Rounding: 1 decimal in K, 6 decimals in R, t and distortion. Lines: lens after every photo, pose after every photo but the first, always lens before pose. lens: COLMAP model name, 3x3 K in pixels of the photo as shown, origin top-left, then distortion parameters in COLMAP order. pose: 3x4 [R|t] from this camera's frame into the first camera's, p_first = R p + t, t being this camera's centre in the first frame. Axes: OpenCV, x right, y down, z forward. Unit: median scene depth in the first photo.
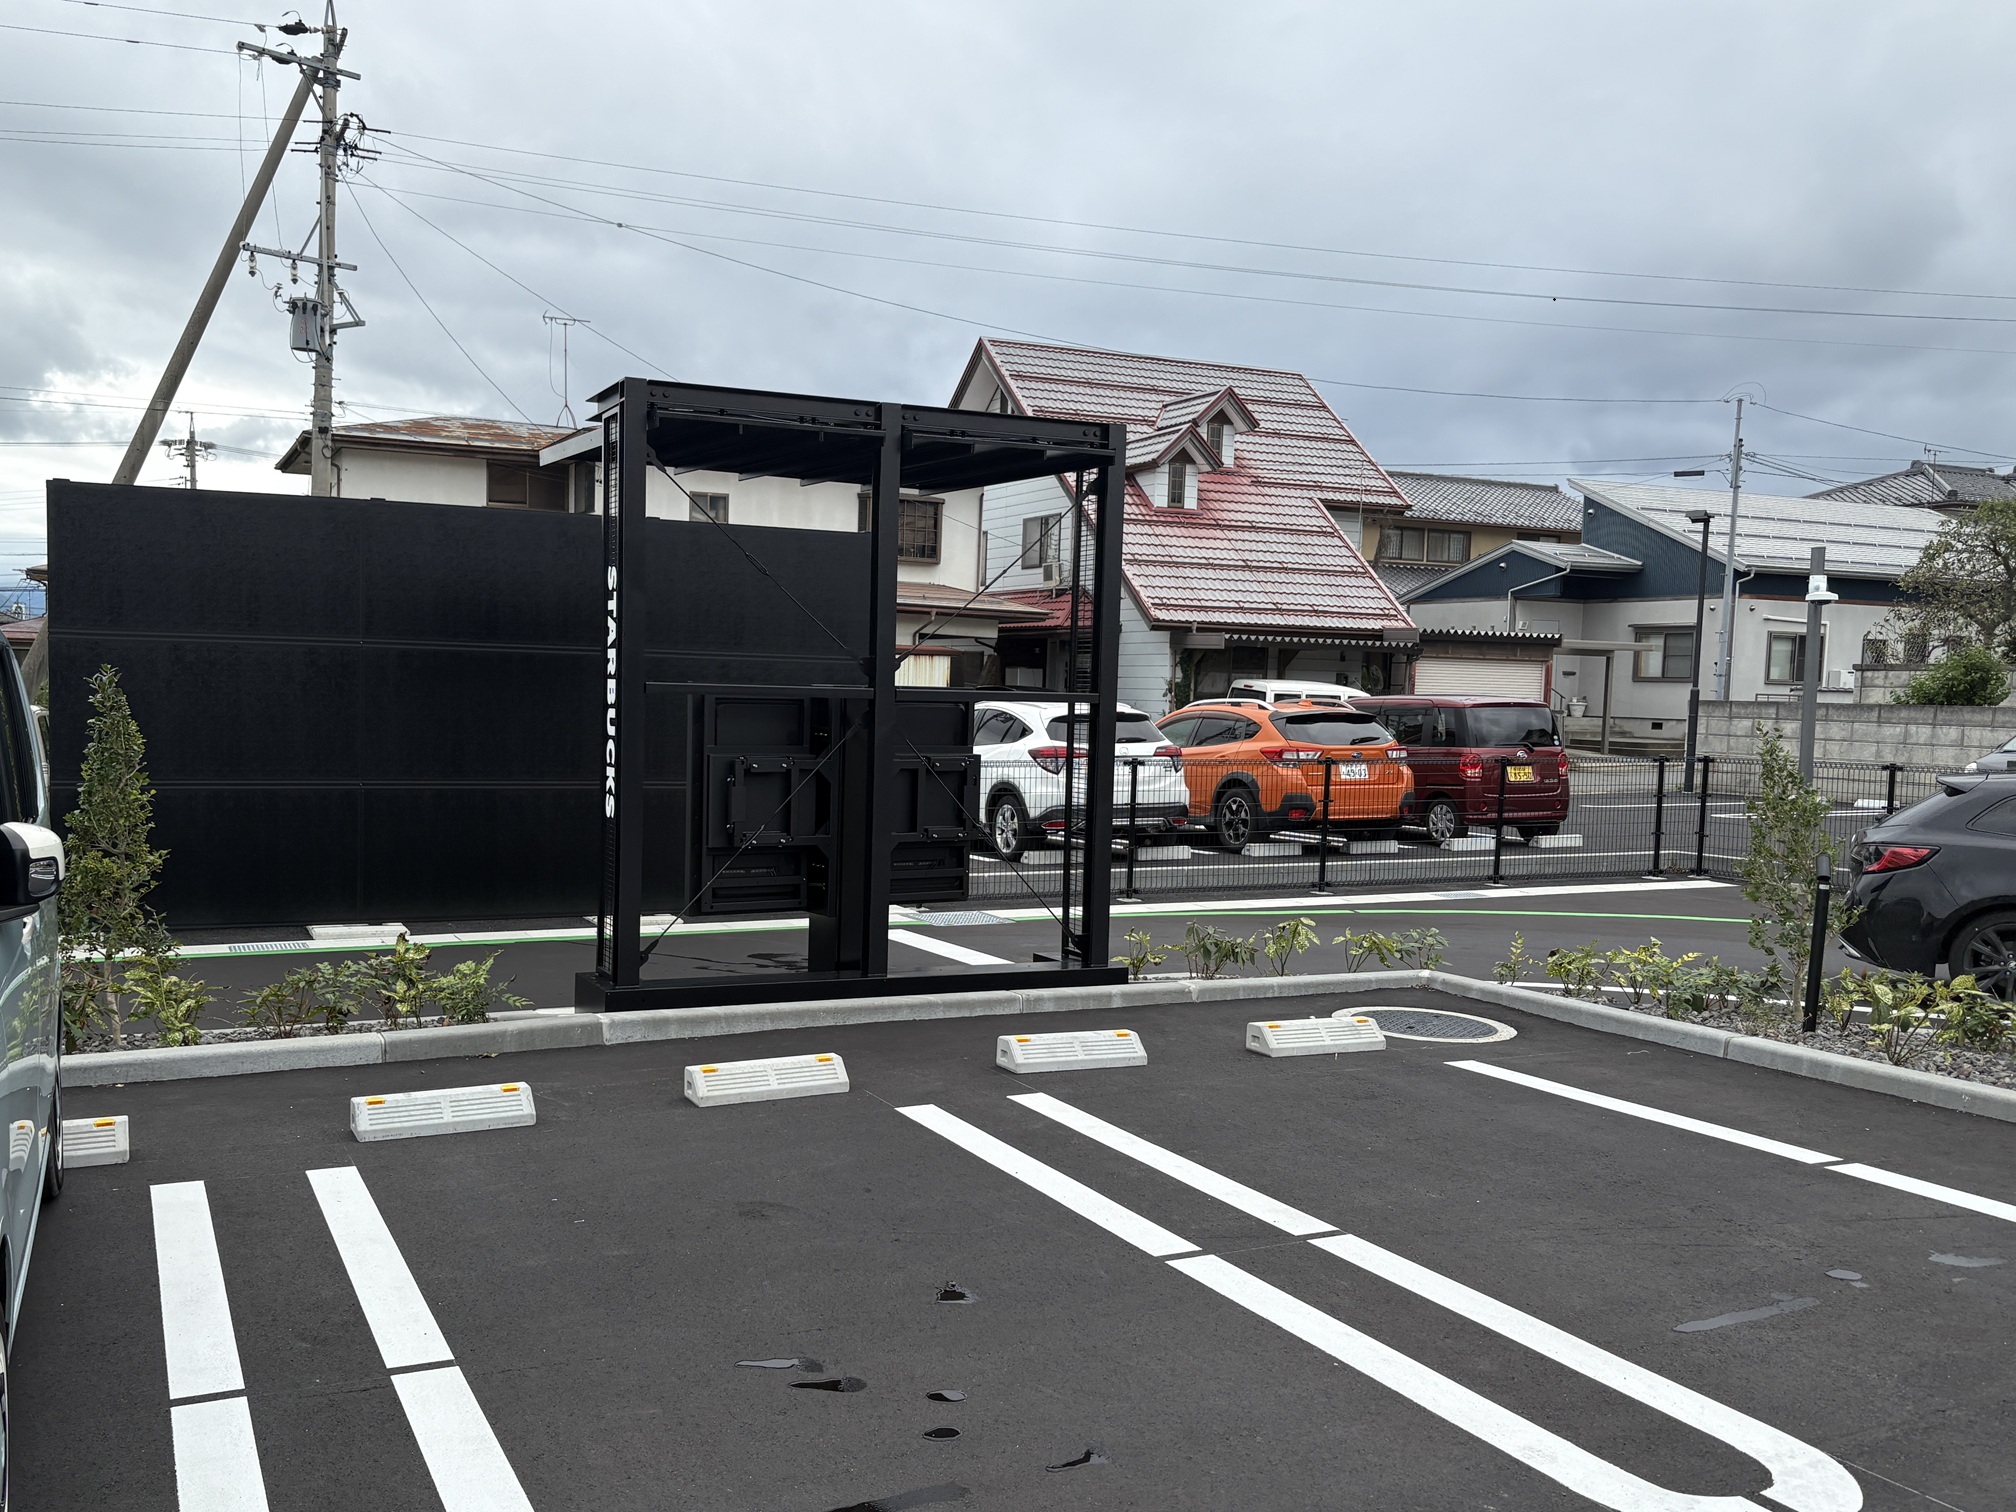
lens RADIAL K [[1613.9, 0, 998.2], [0, 1613.9, 743.1], [0, 0, 1]] dist [0.063096, -0.051528]
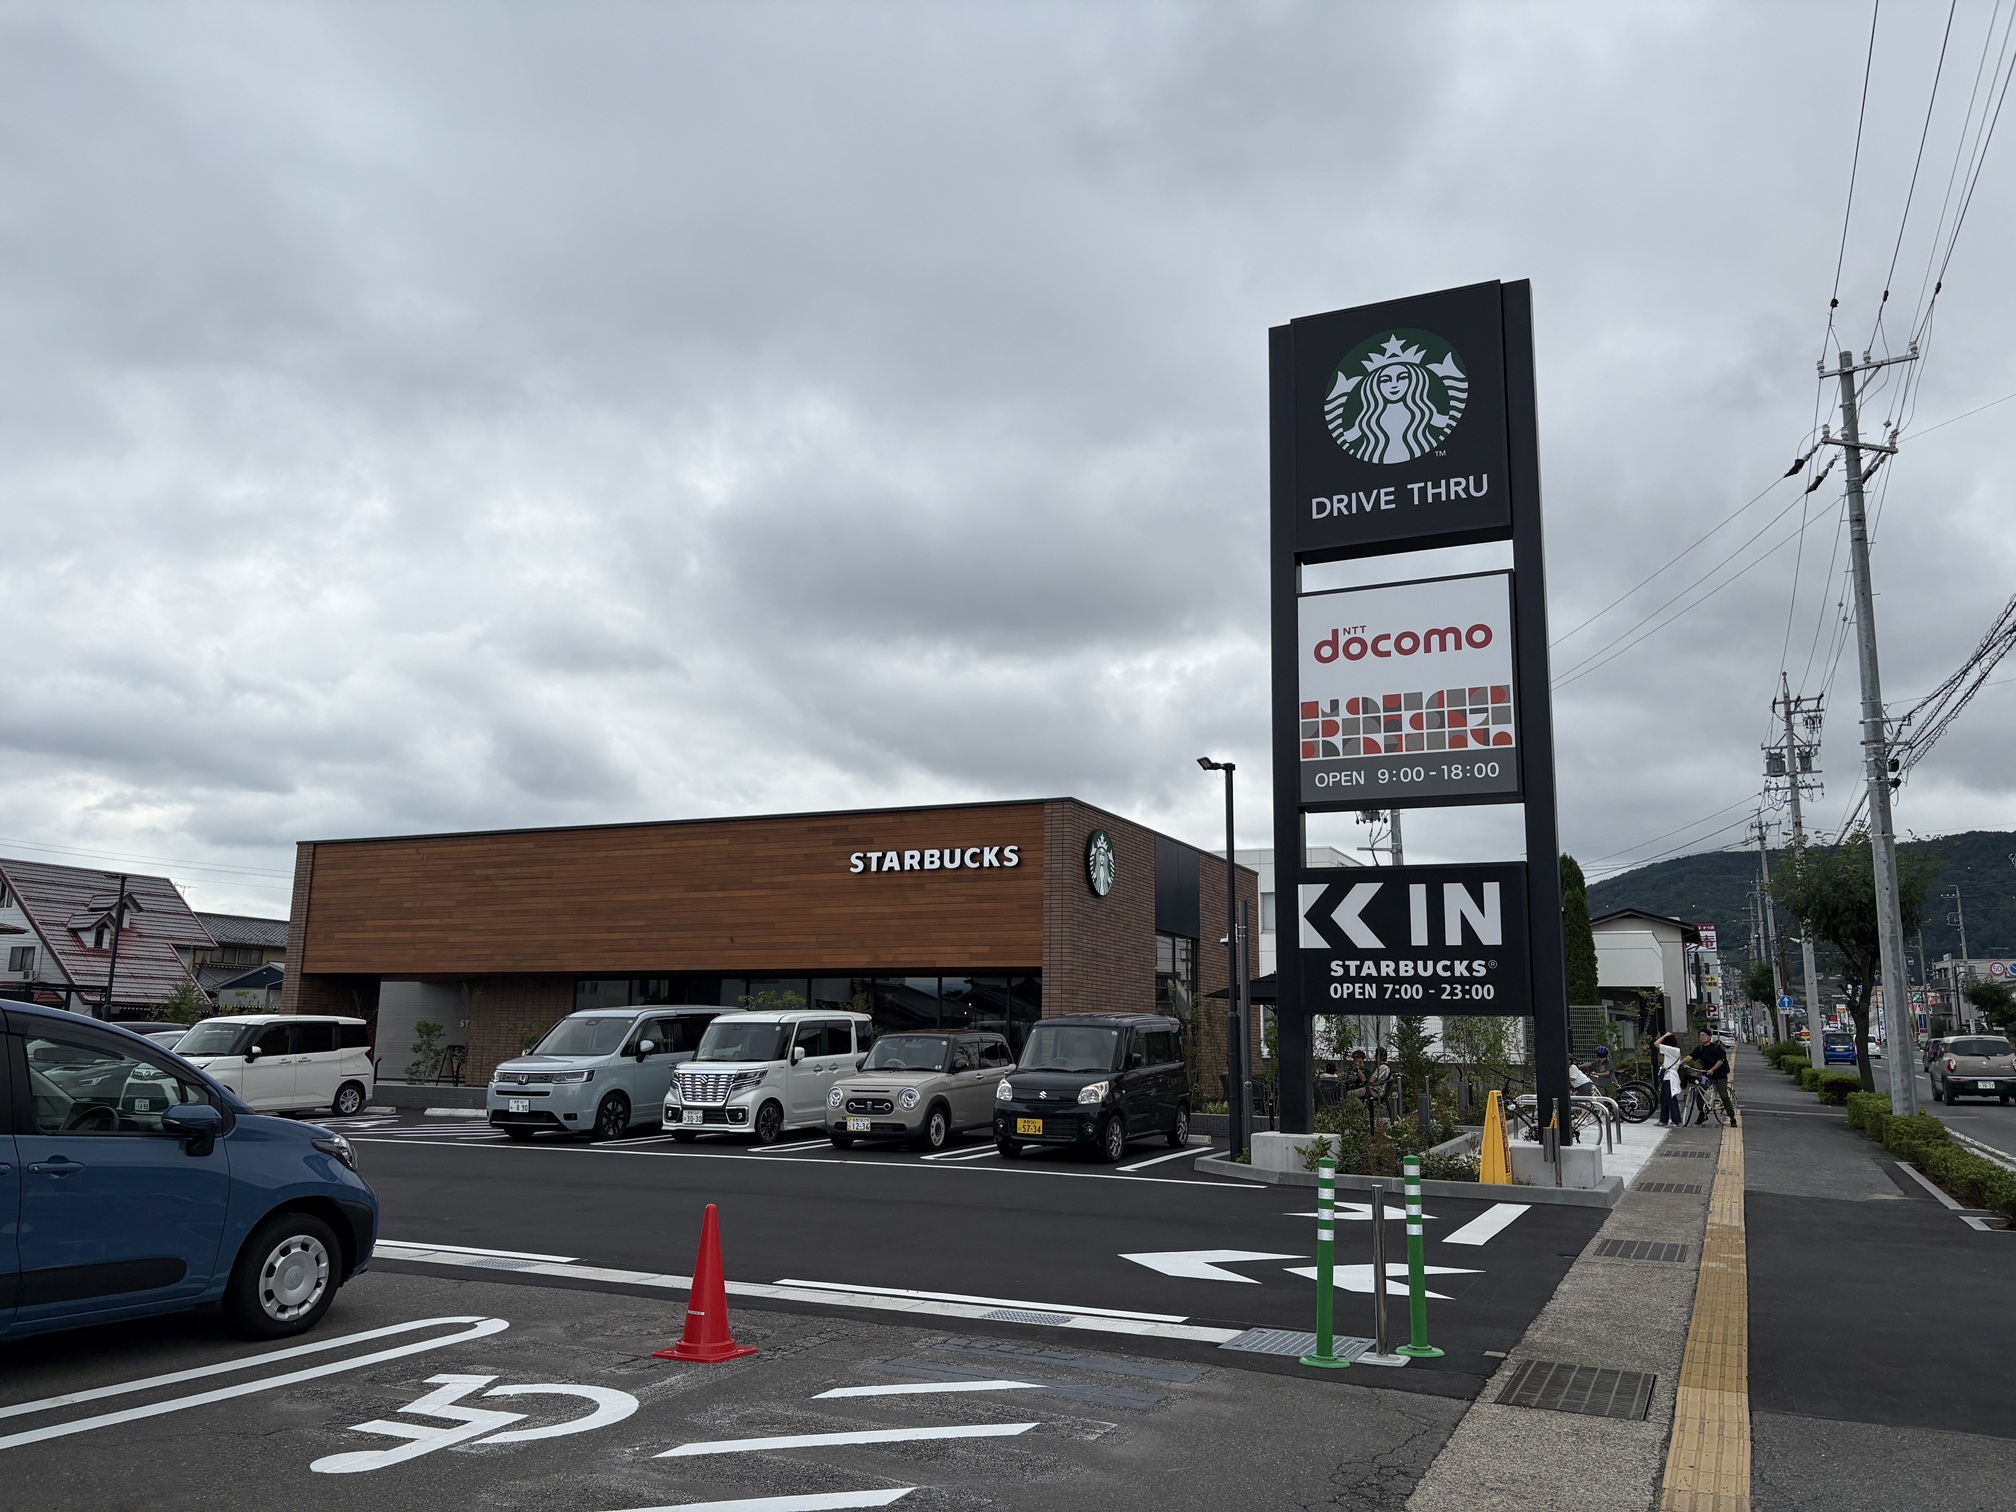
lens RADIAL K [[1613.9, 0, 998.2], [0, 1613.9, 743.1], [0, 0, 1]] dist [0.063096, -0.051528]
pose [[0.806980, 0.093529, 0.583125, -0.225820], [0.033476, 0.978548, -0.203279, 0.077513], [-0.589629, 0.183563, 0.786538, -1.522456]]
